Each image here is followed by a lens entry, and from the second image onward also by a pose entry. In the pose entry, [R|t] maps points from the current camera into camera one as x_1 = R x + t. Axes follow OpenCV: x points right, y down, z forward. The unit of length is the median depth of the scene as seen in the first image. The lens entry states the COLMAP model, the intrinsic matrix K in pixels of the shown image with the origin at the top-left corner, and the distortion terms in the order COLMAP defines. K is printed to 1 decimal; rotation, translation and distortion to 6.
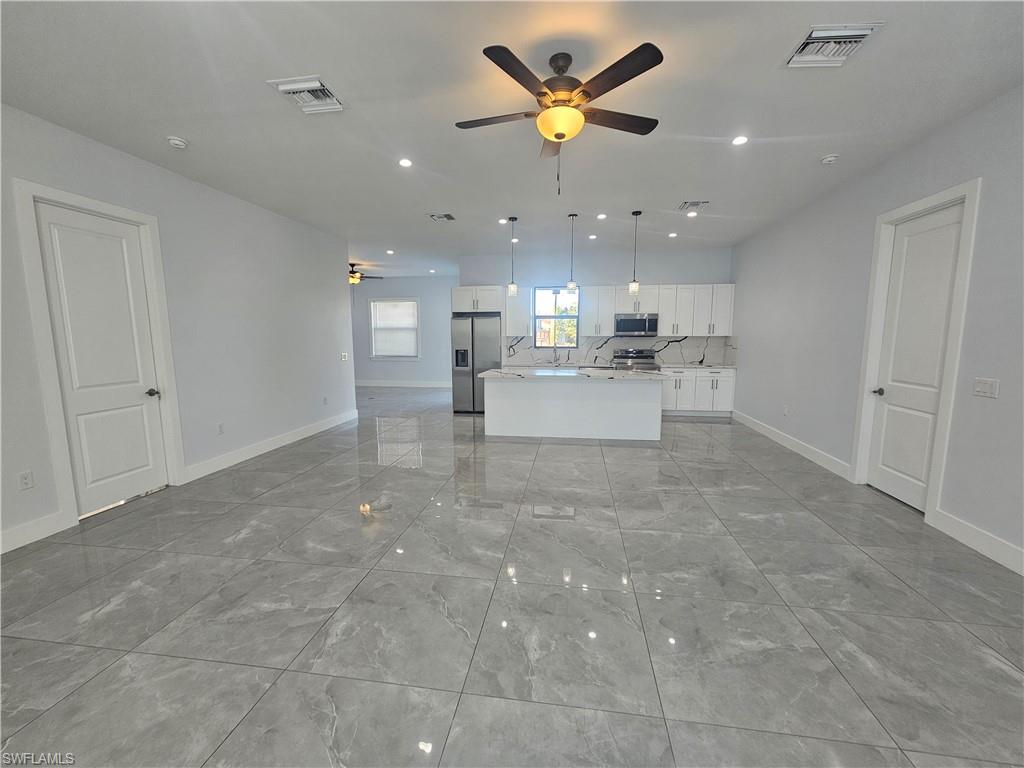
lens RADIAL K [[418.4, 0, 512.6], [0, 418.4, 385.2], [0, 0, 1]] dist [0.002575, -0.001329]
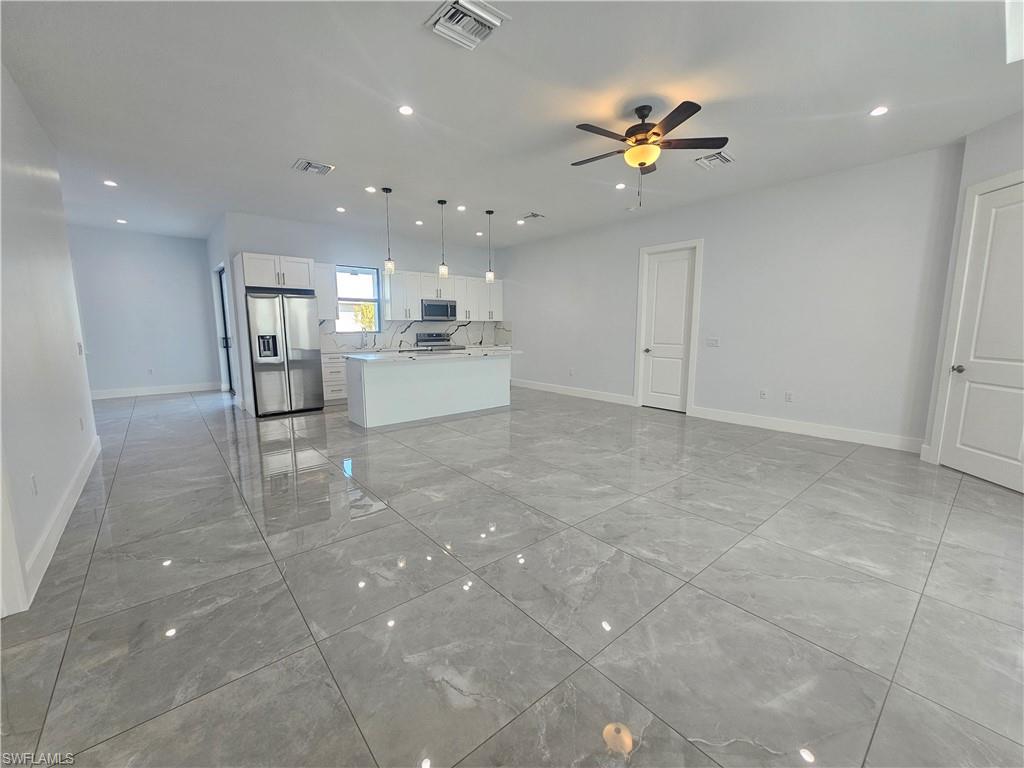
lens RADIAL K [[418.4, 0, 511.6], [0, 418.4, 387.1], [0, 0, 1]] dist [0.002575, -0.001329]
pose [[0.660607, -0.107043, 0.743062, -0.459179], [0.088923, 0.993972, 0.064133, 0.002261], [-0.745447, 0.023708, 0.666143, 0.153186]]
